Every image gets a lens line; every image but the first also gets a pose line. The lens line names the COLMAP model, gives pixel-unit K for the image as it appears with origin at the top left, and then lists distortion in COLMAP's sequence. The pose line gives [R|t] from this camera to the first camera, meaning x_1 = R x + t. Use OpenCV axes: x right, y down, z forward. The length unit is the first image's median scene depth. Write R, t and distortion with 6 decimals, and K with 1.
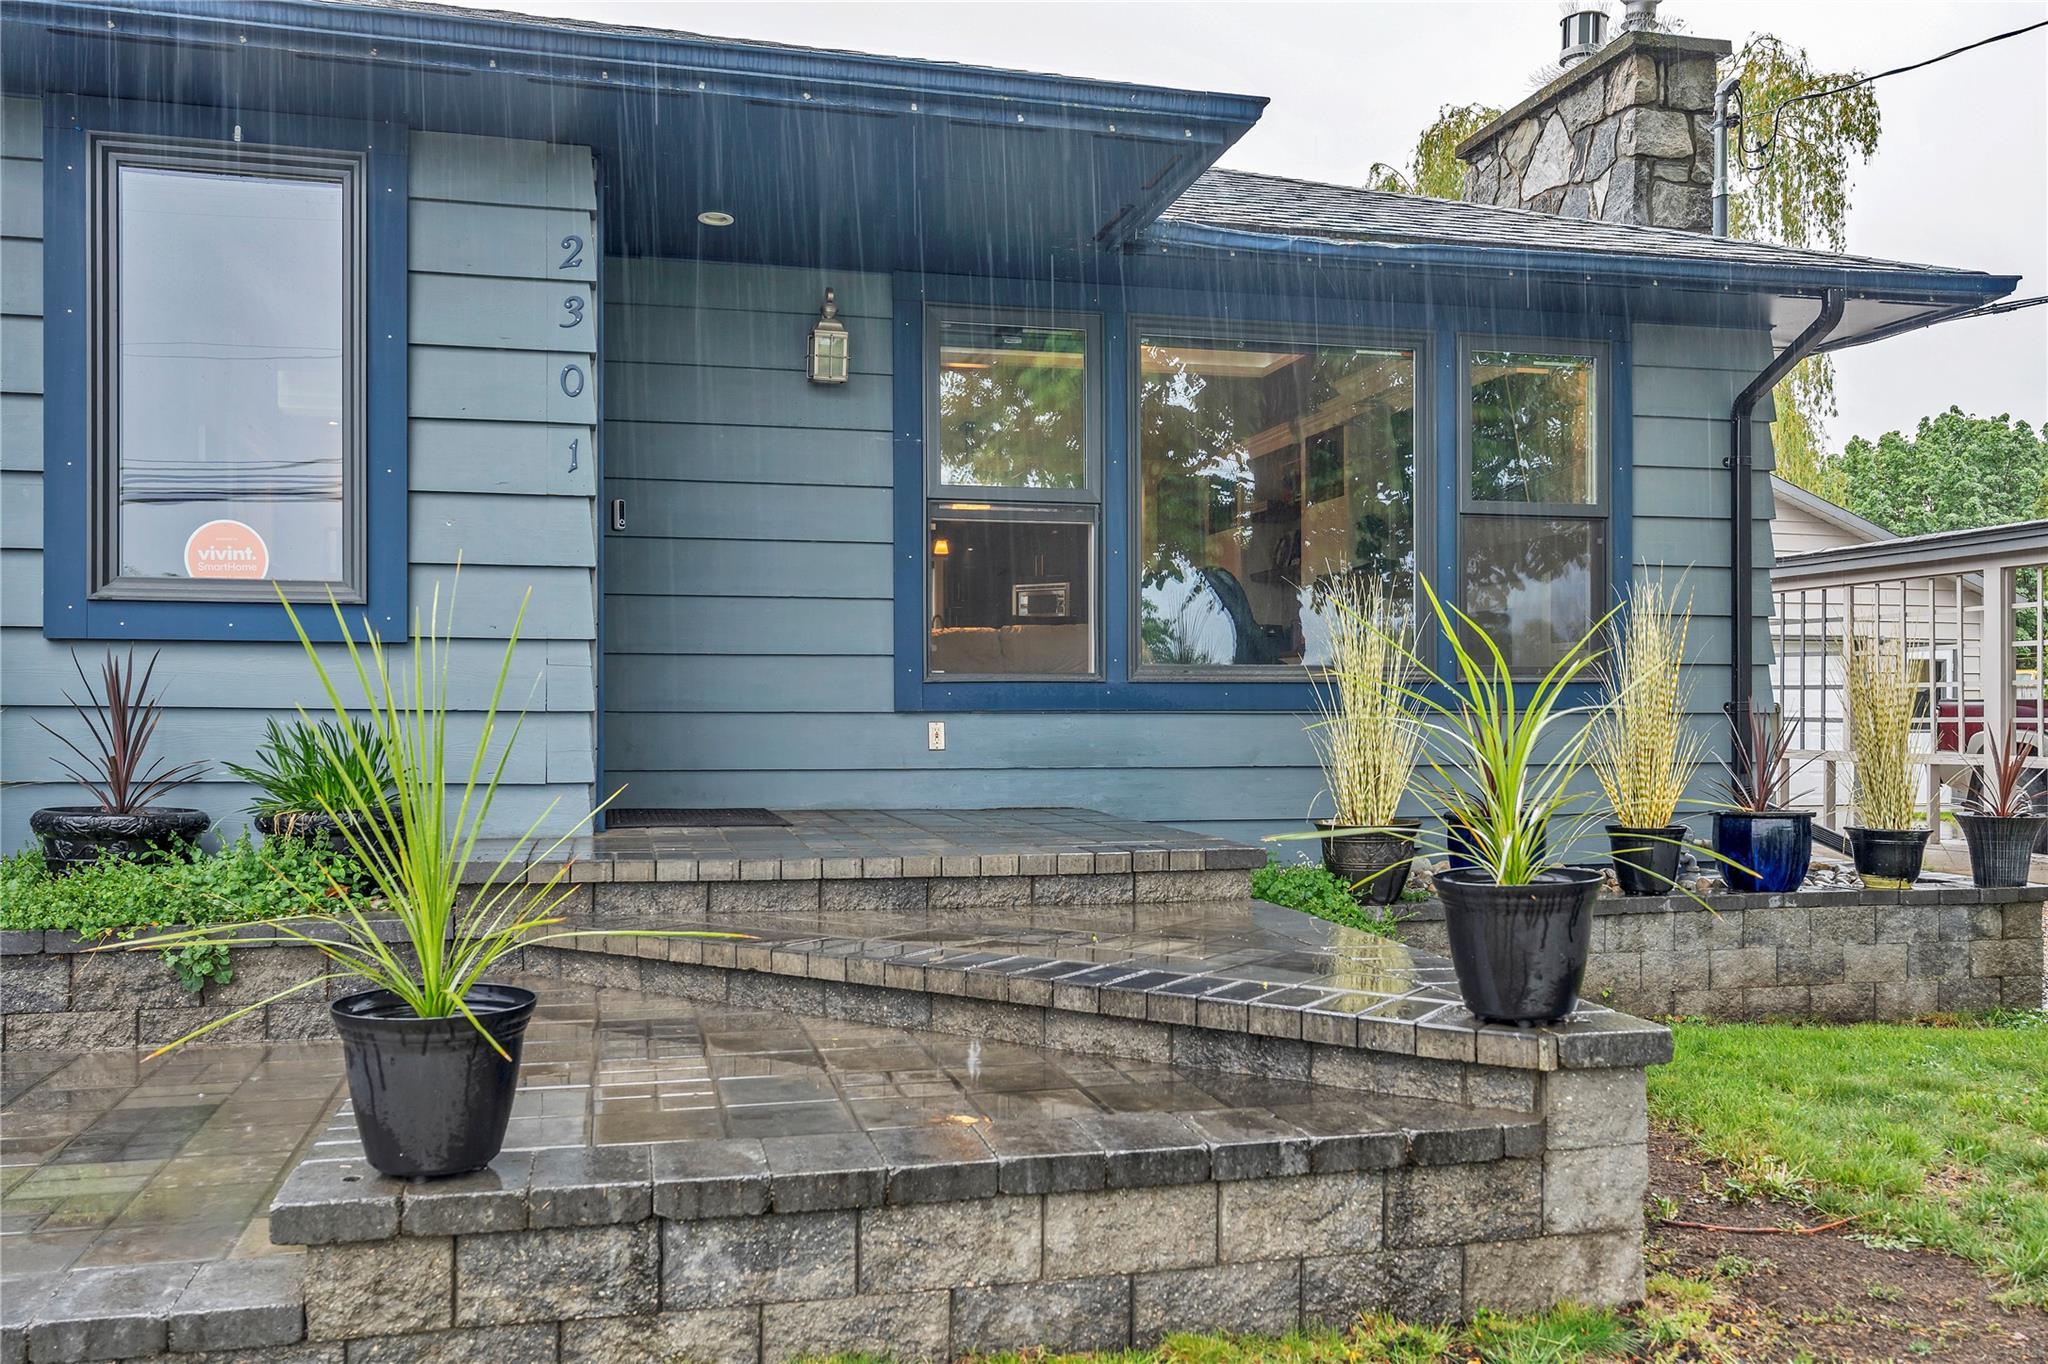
lens RADIAL K [[1650.3, 0, 1026.0], [0, 1650.3, 692.3], [0, 0, 1]] dist [-0.002071, -0.001703]
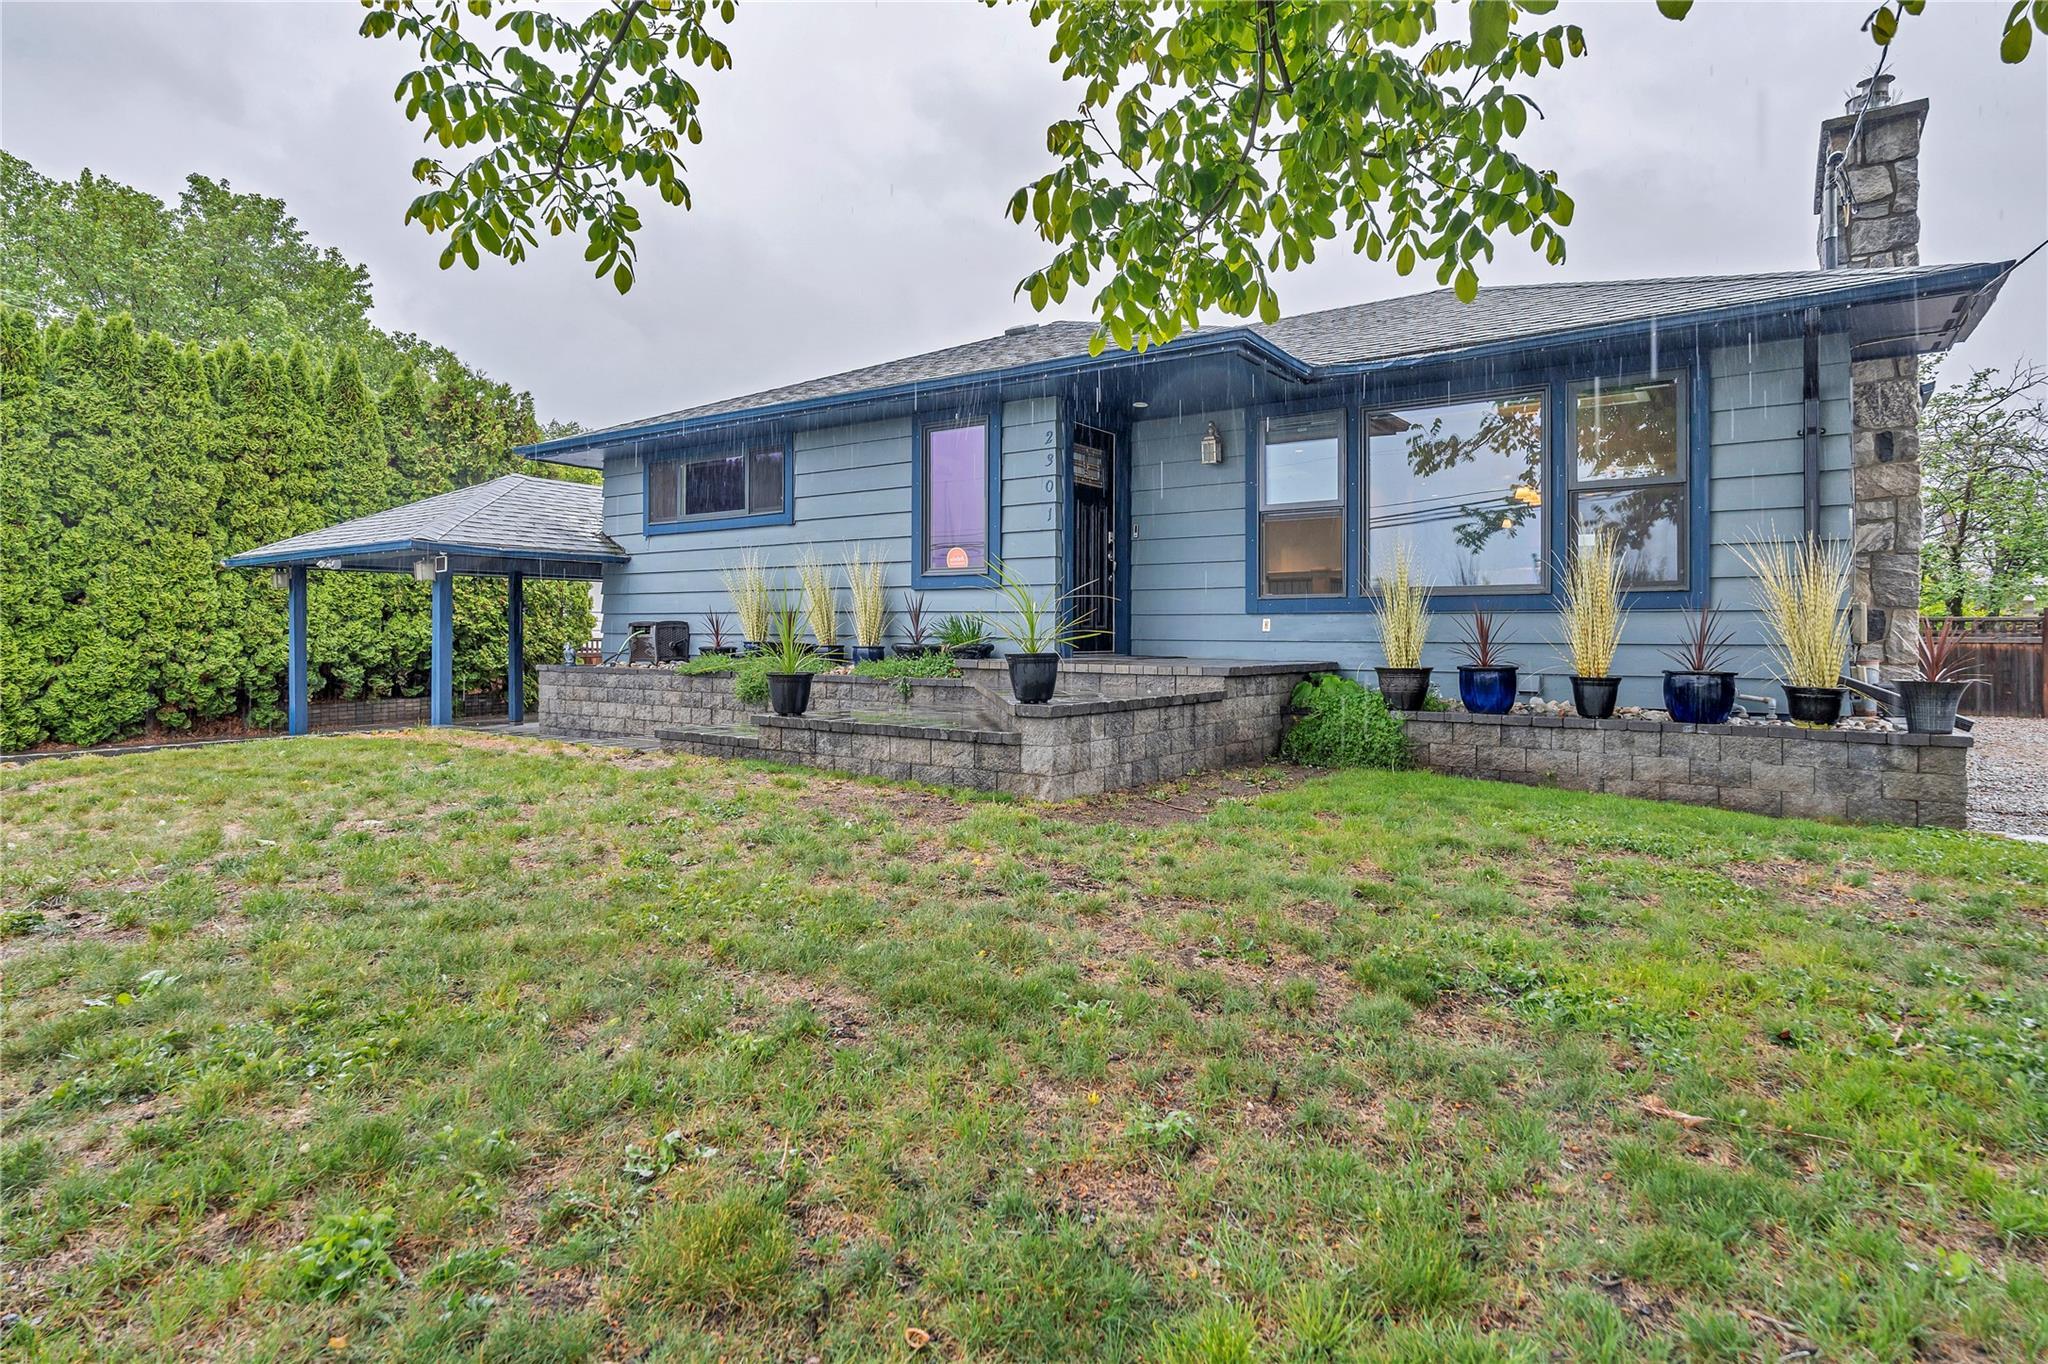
lens RADIAL K [[1056.3, 0, 1049.5], [0, 1056.3, 634.6], [0, 0, 1]] dist [-0.007561, -0.000753]
pose [[0.666330, 0.001732, -0.745655, 0.839788], [0.002609, 0.999986, 0.004654, 0.034897], [0.745652, -0.005047, 0.666316, -0.104740]]
